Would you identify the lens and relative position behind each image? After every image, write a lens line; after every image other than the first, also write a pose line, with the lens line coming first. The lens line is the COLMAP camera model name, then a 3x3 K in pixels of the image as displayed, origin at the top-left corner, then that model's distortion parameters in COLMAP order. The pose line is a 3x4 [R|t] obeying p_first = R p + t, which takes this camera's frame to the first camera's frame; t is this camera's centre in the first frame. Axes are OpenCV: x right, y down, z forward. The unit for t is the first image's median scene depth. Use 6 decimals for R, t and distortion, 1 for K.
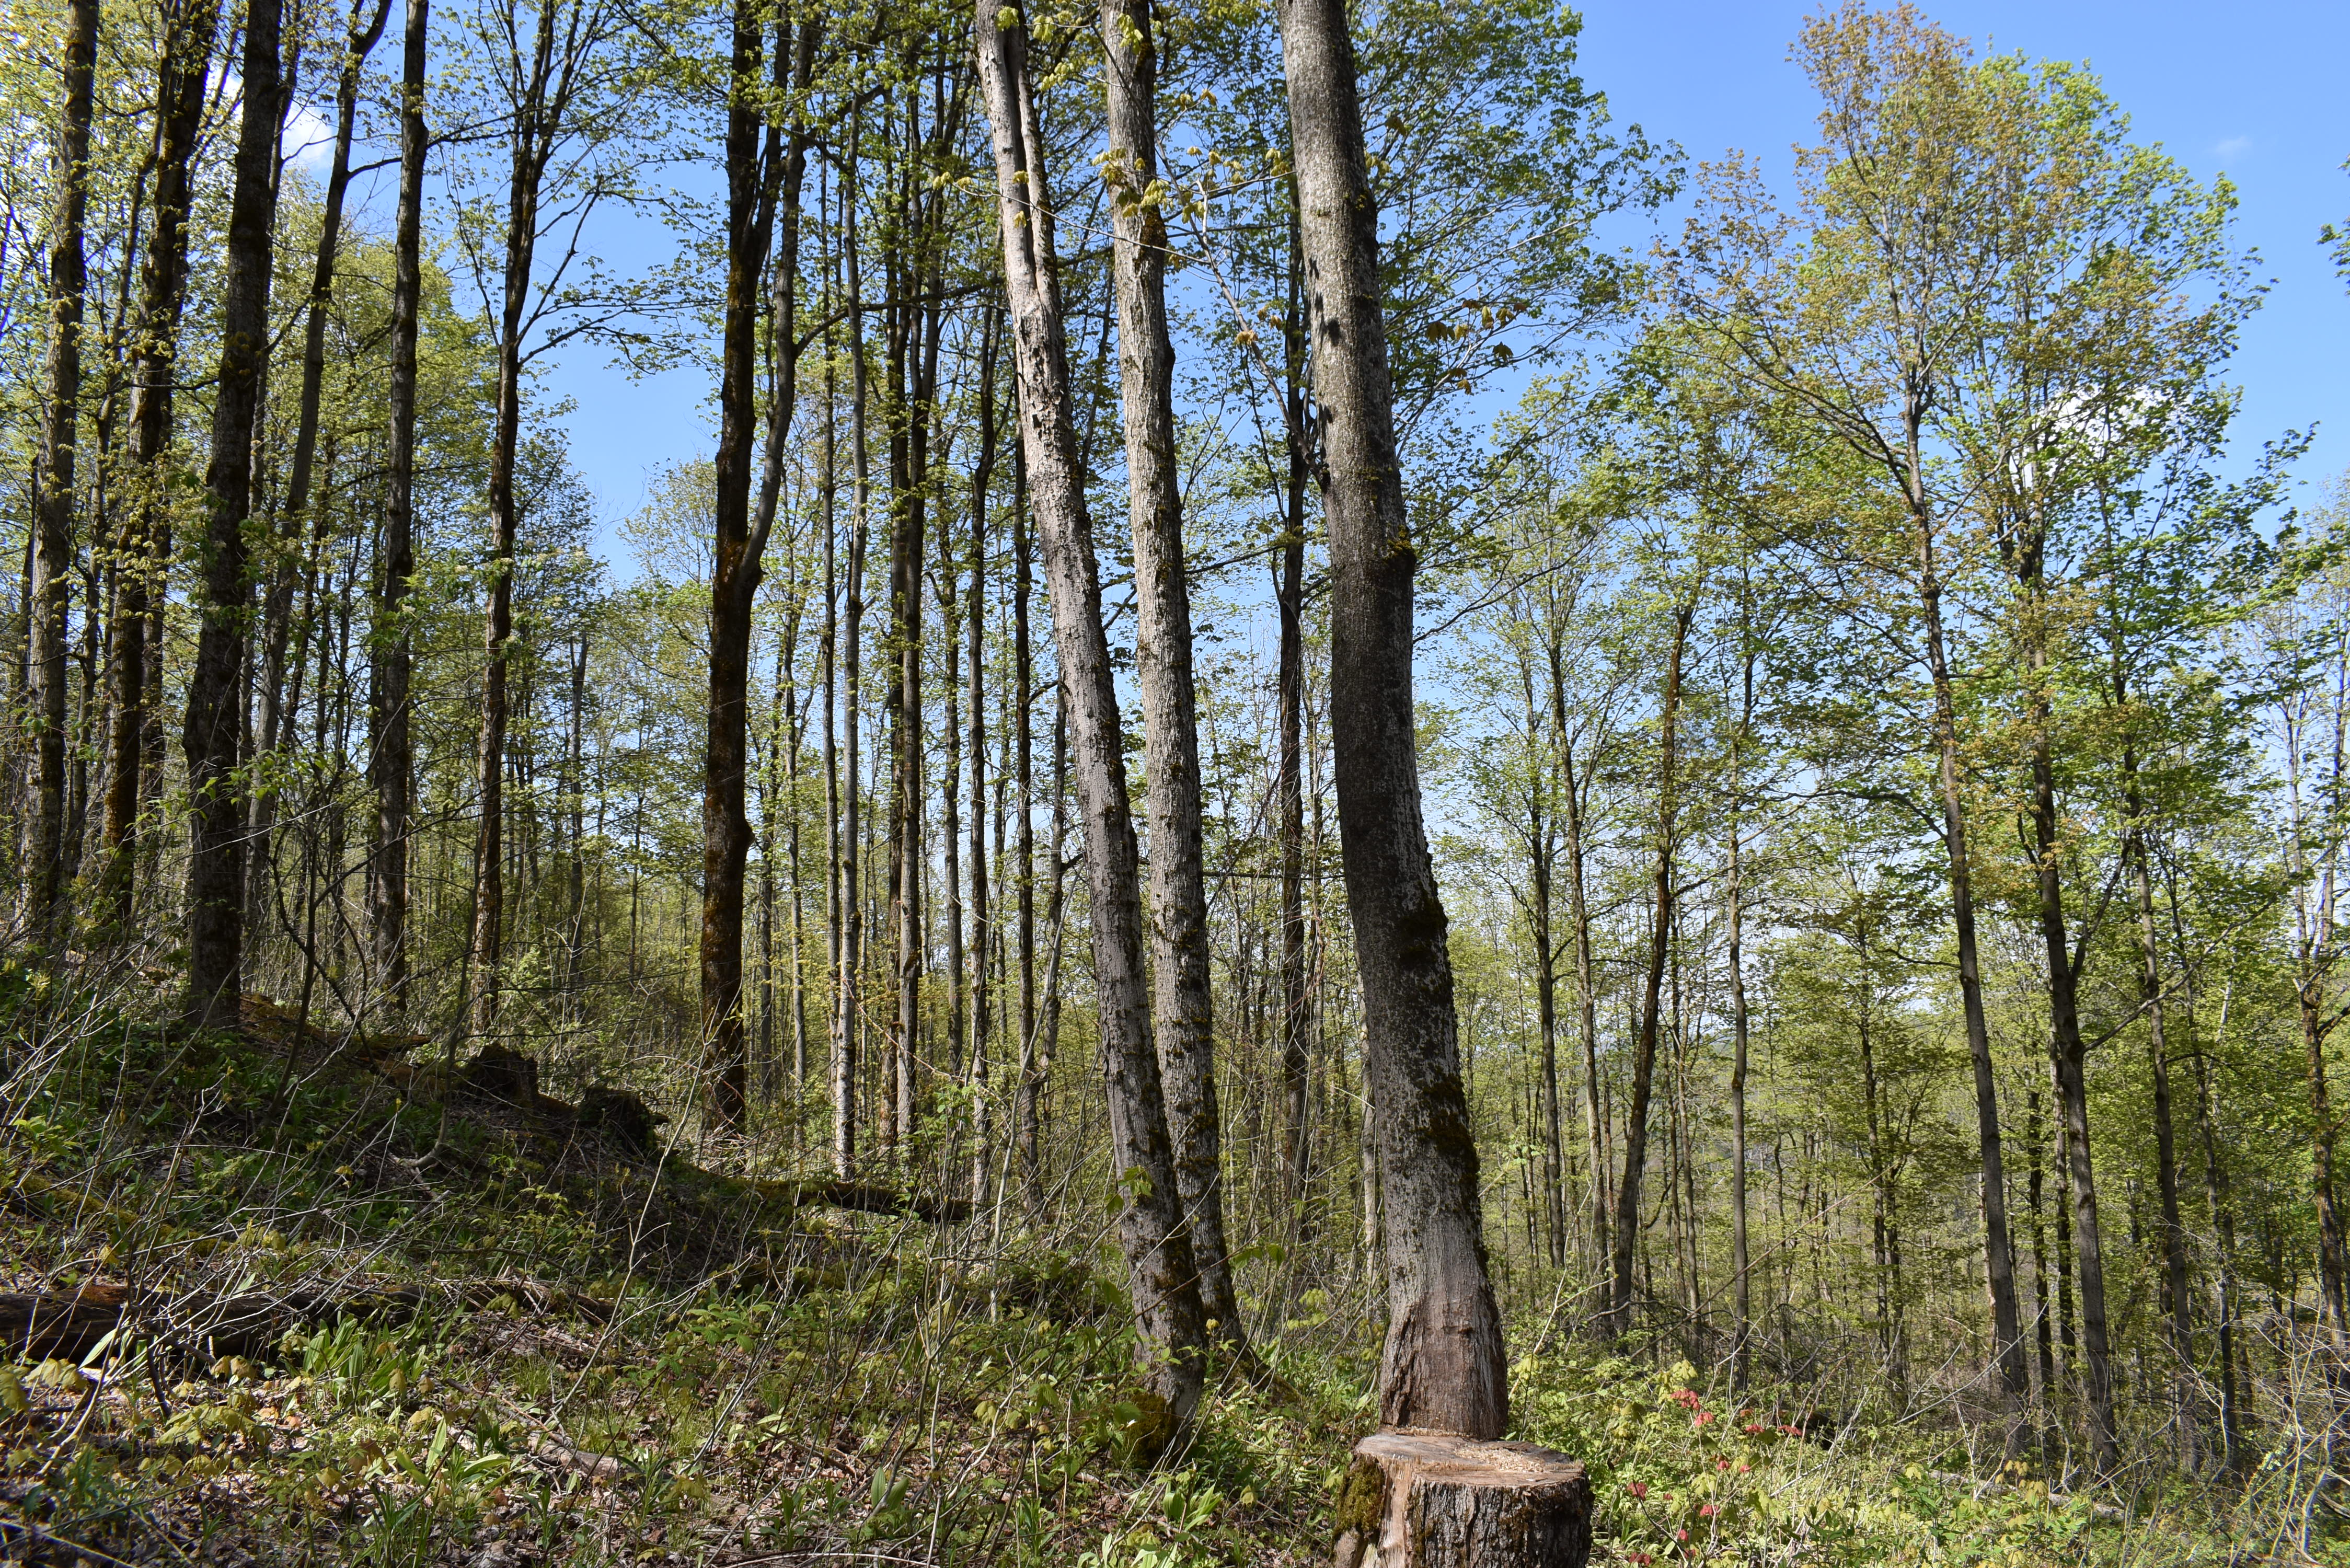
lens RADIAL K [[1749.8, 0, 1175.0], [0, 1749.8, 784.0], [0, 0, 1]] dist [-0.090445, -0.003710]
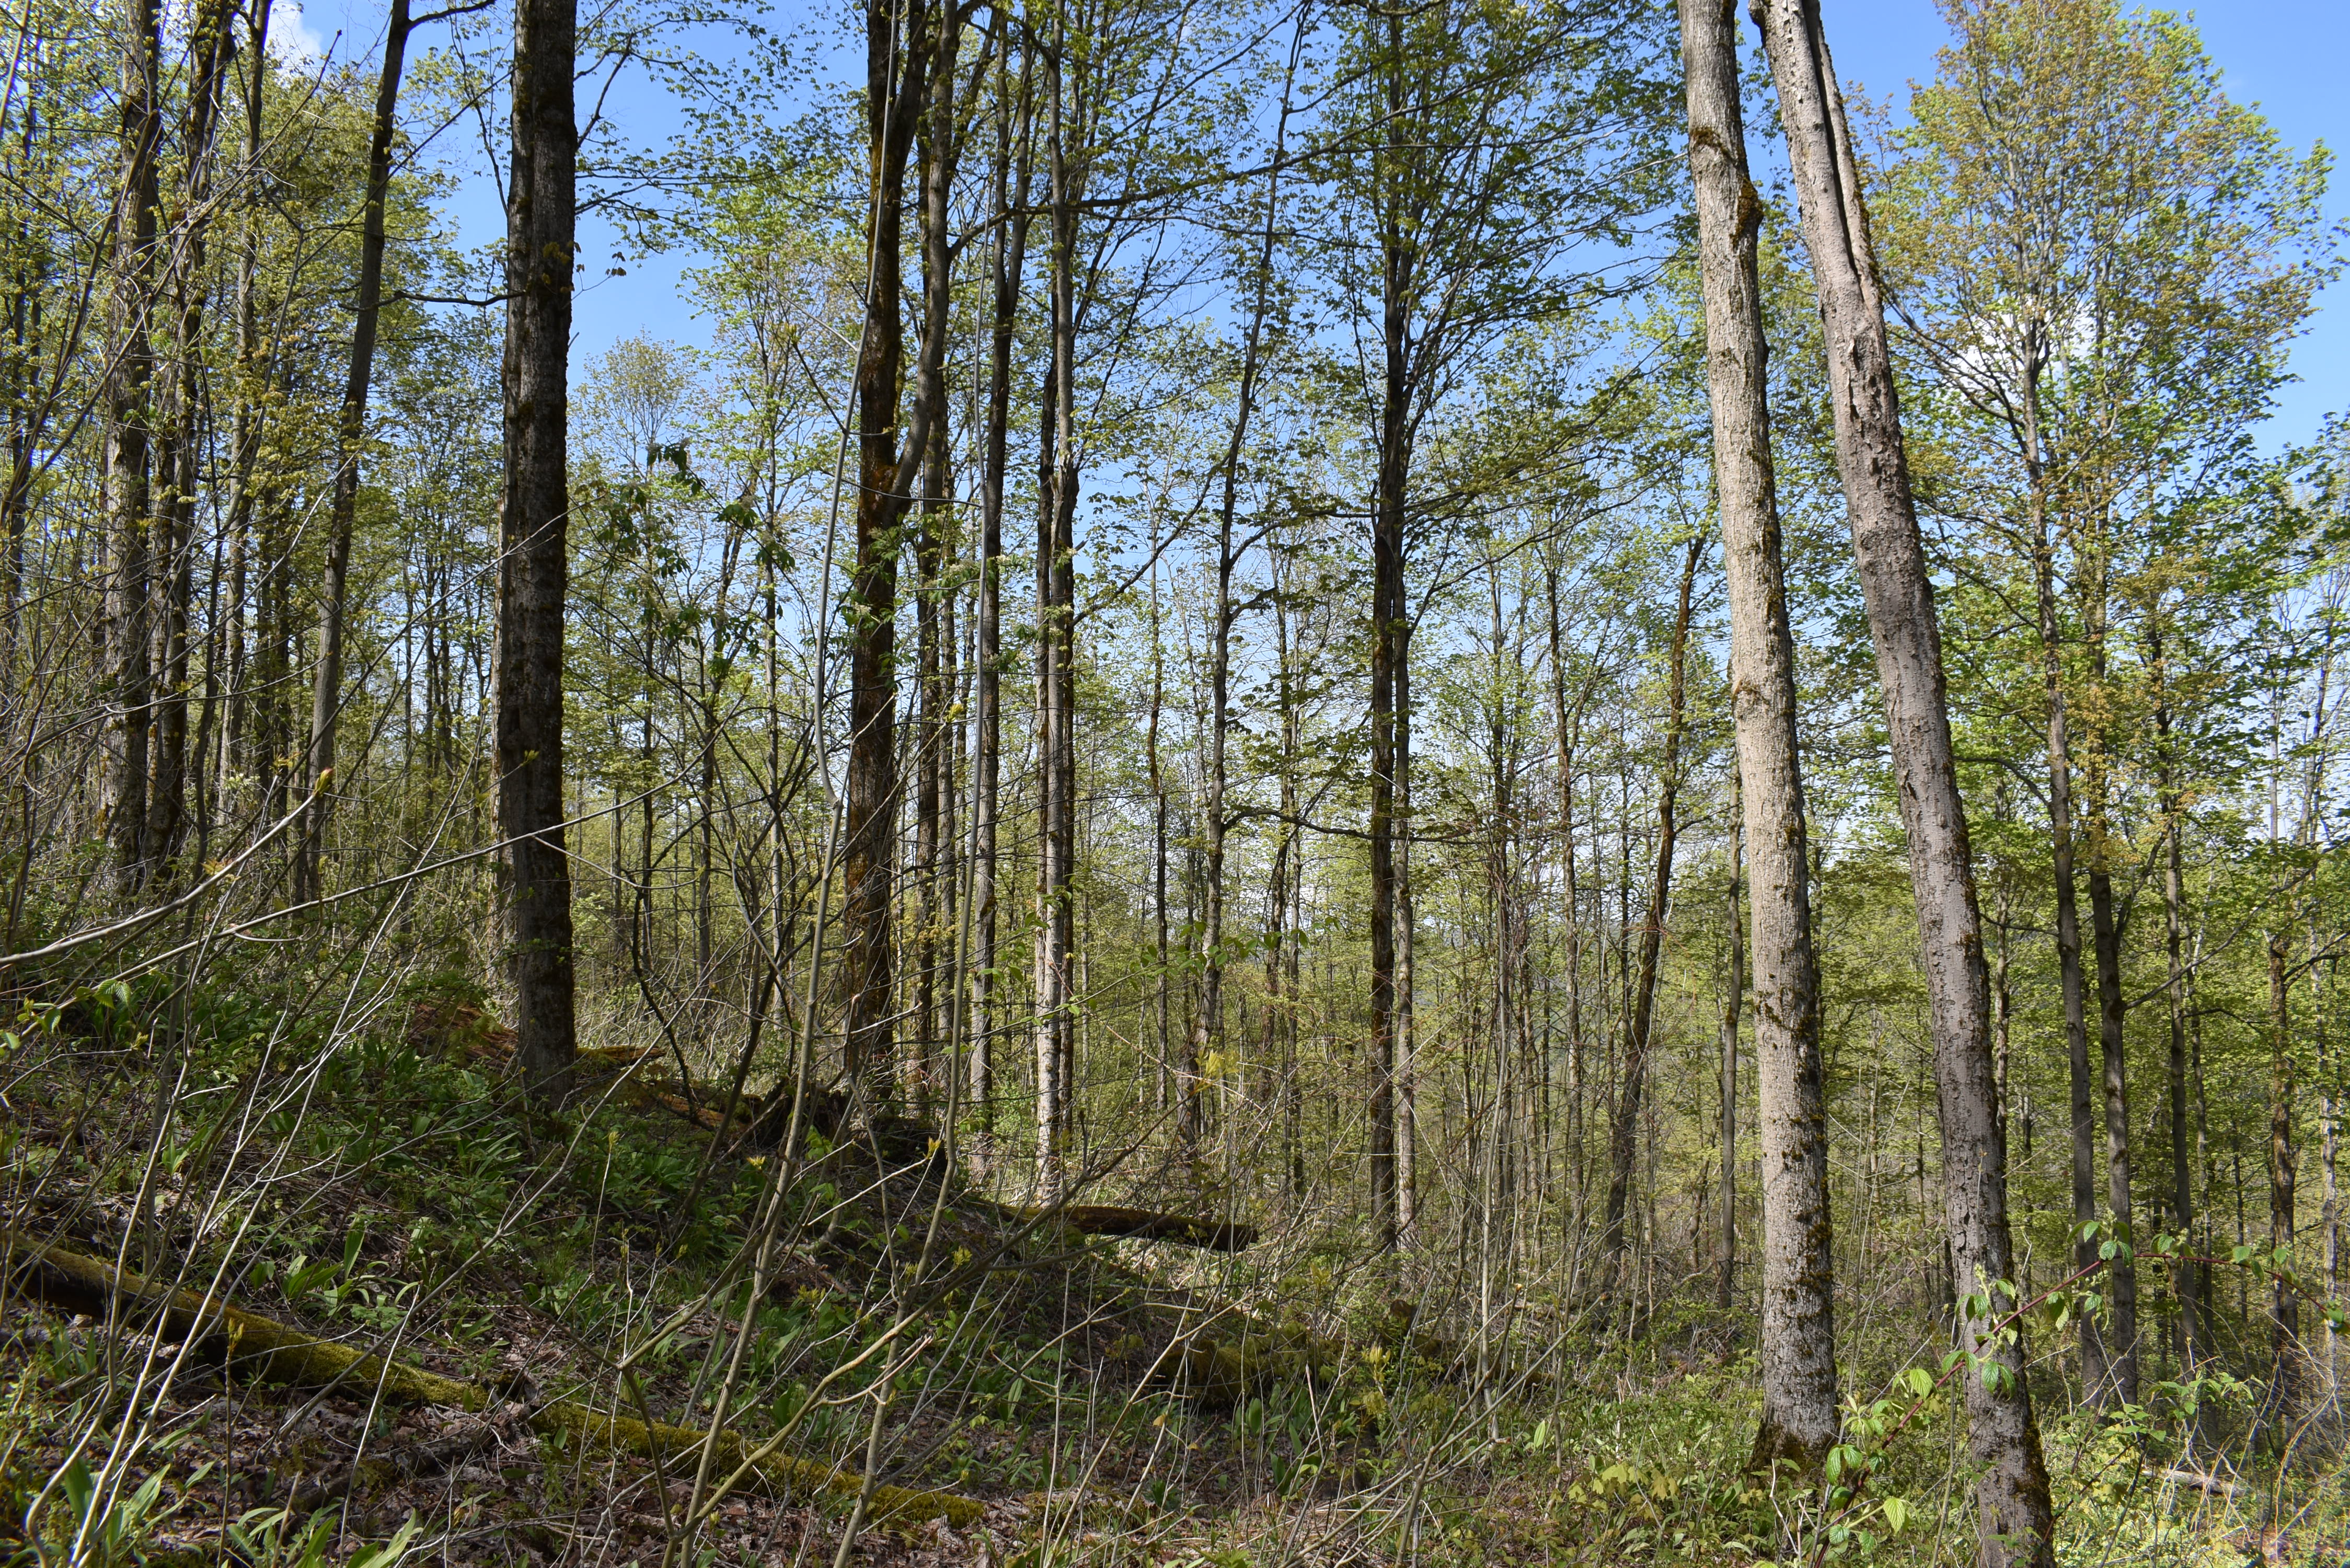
lens RADIAL K [[1749.8, 0, 1175.0], [0, 1749.8, 784.0], [0, 0, 1]] dist [-0.090445, -0.003710]
pose [[0.996248, 0.024481, 0.083004, -0.170615], [-0.029822, 0.997522, 0.063720, -0.035331], [-0.081238, -0.065956, 0.994510, 0.071451]]
